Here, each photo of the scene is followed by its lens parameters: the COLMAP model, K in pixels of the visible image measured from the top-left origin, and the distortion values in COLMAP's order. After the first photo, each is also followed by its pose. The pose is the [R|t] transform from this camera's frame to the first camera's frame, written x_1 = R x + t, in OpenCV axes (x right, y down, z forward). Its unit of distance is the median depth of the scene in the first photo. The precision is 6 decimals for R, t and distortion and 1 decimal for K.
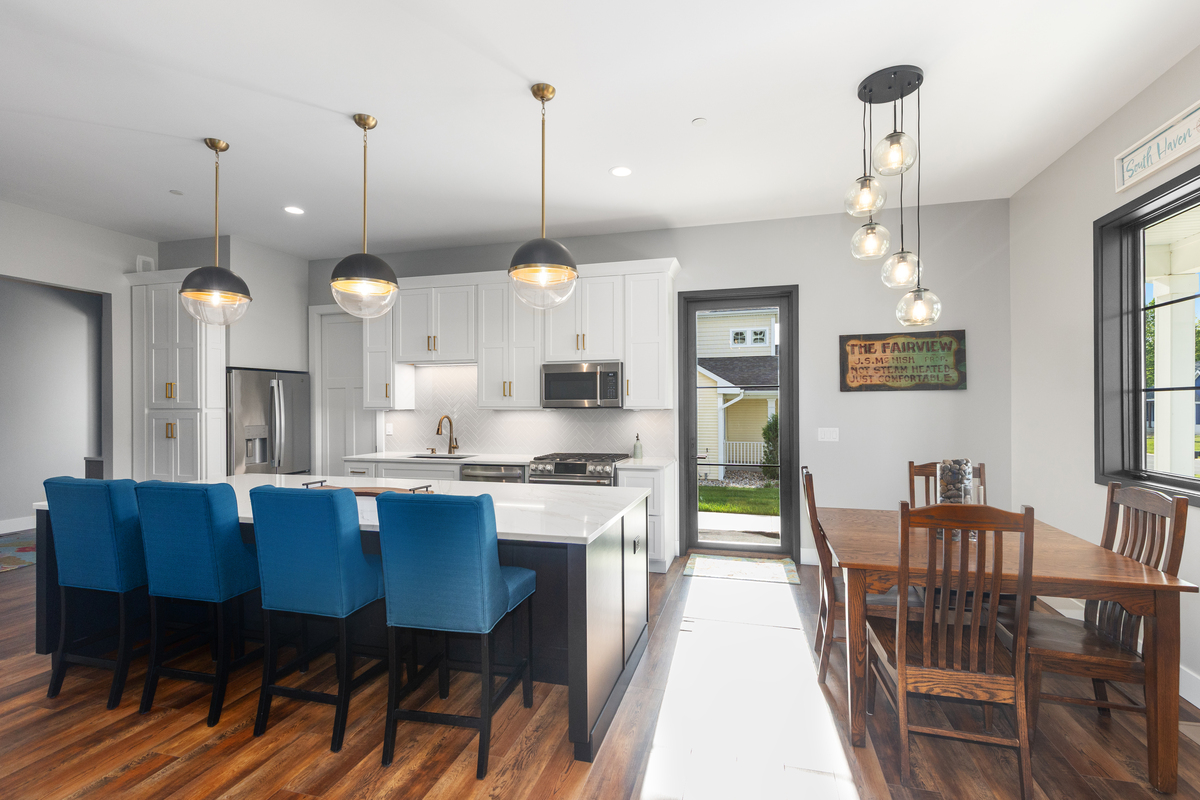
lens RADIAL K [[547.4, 0, 609.1], [0, 547.4, 404.9], [0, 0, 1]] dist [0.016474, -0.001865]
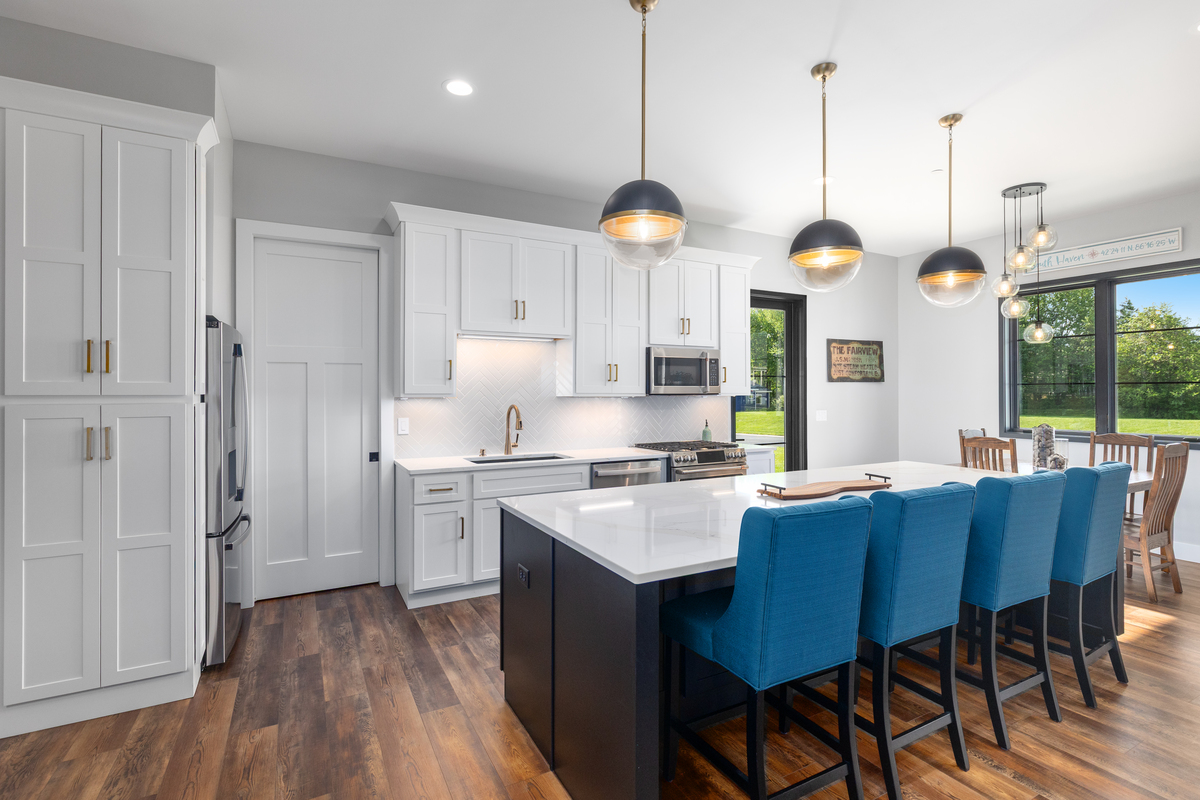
lens RADIAL K [[571.6, 0, 606.6], [0, 571.6, 393.5], [0, 0, 1]] dist [0.001850, -0.000397]
pose [[0.718776, 0.001243, 0.695241, -0.850081], [-0.001788, 0.999998, 0.000060, 0.003778], [-0.695240, -0.001286, 0.718777, 0.372899]]
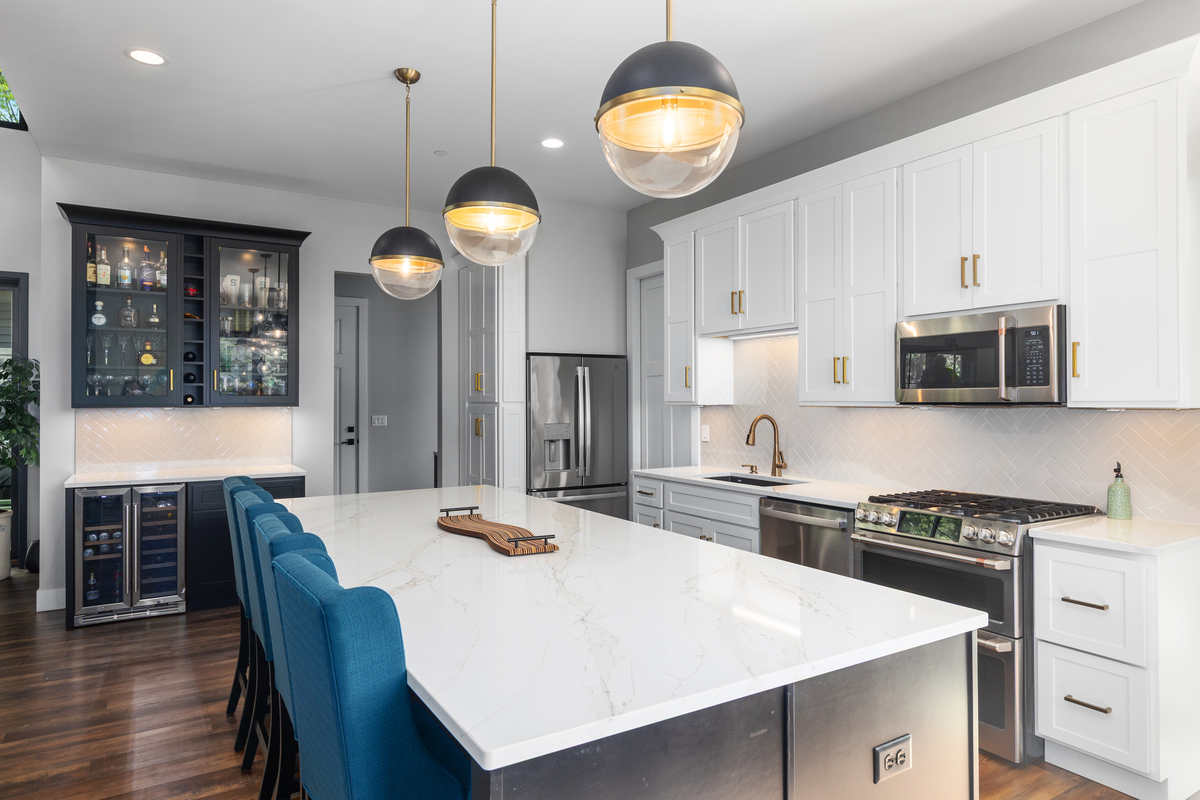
lens RADIAL K [[723.8, 0, 607.3], [0, 723.8, 393.7], [0, 0, 1]] dist [0.001399, 0.000734]
pose [[0.735060, -0.004032, -0.677990, 0.151562], [0.000131, 0.999983, -0.005804, -0.000386], [0.678002, 0.004178, 0.735049, 0.293772]]
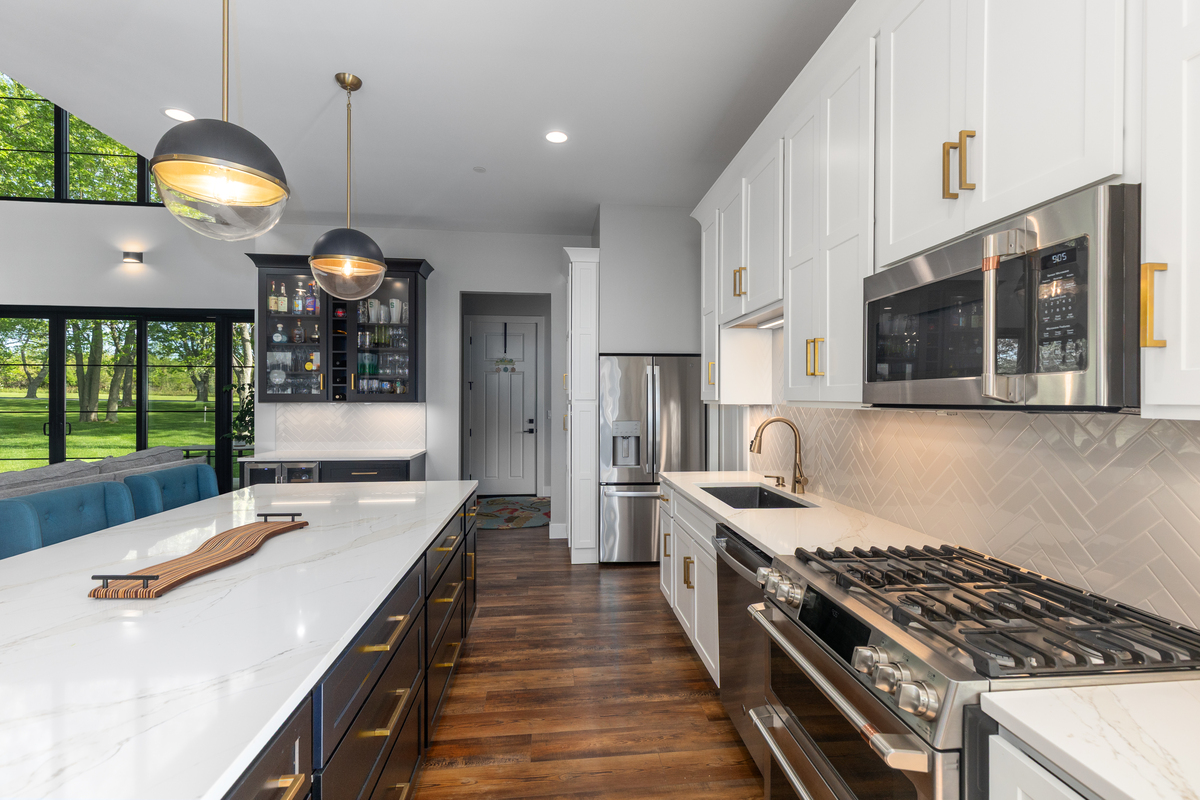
lens RADIAL K [[547.4, 0, 606.7], [0, 547.4, 399.7], [0, 0, 1]] dist [0.016474, -0.001865]
pose [[0.365009, 0.006458, -0.930981, 0.141063], [-0.002040, 0.999979, 0.006137, -0.000183], [0.931002, -0.000341, 0.365015, 0.737026]]
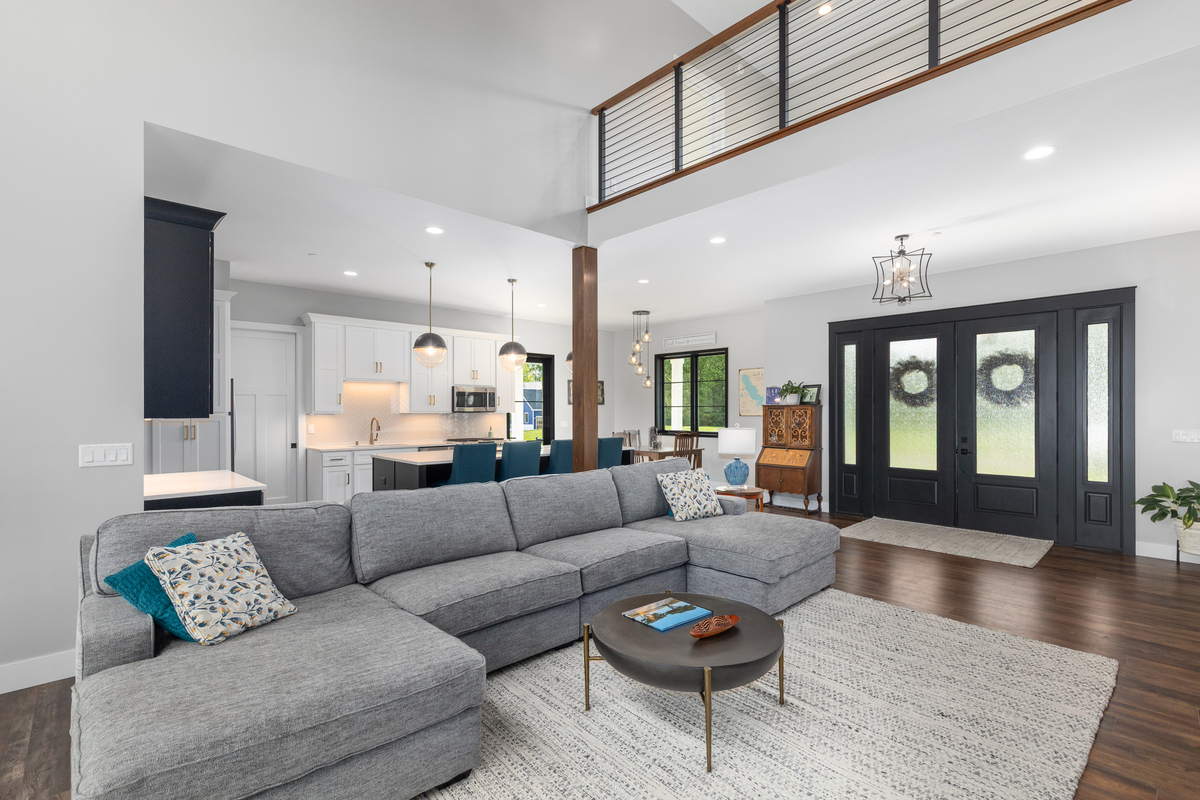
lens RADIAL K [[547.4, 0, 606.7], [0, 547.4, 410.4], [0, 0, 1]] dist [0.016474, -0.001865]
pose [[0.517936, 0.003531, 0.855412, -1.346727], [-0.000980, 0.999993, -0.003535, 0.006138], [-0.855419, 0.000993, 0.517936, -0.282520]]
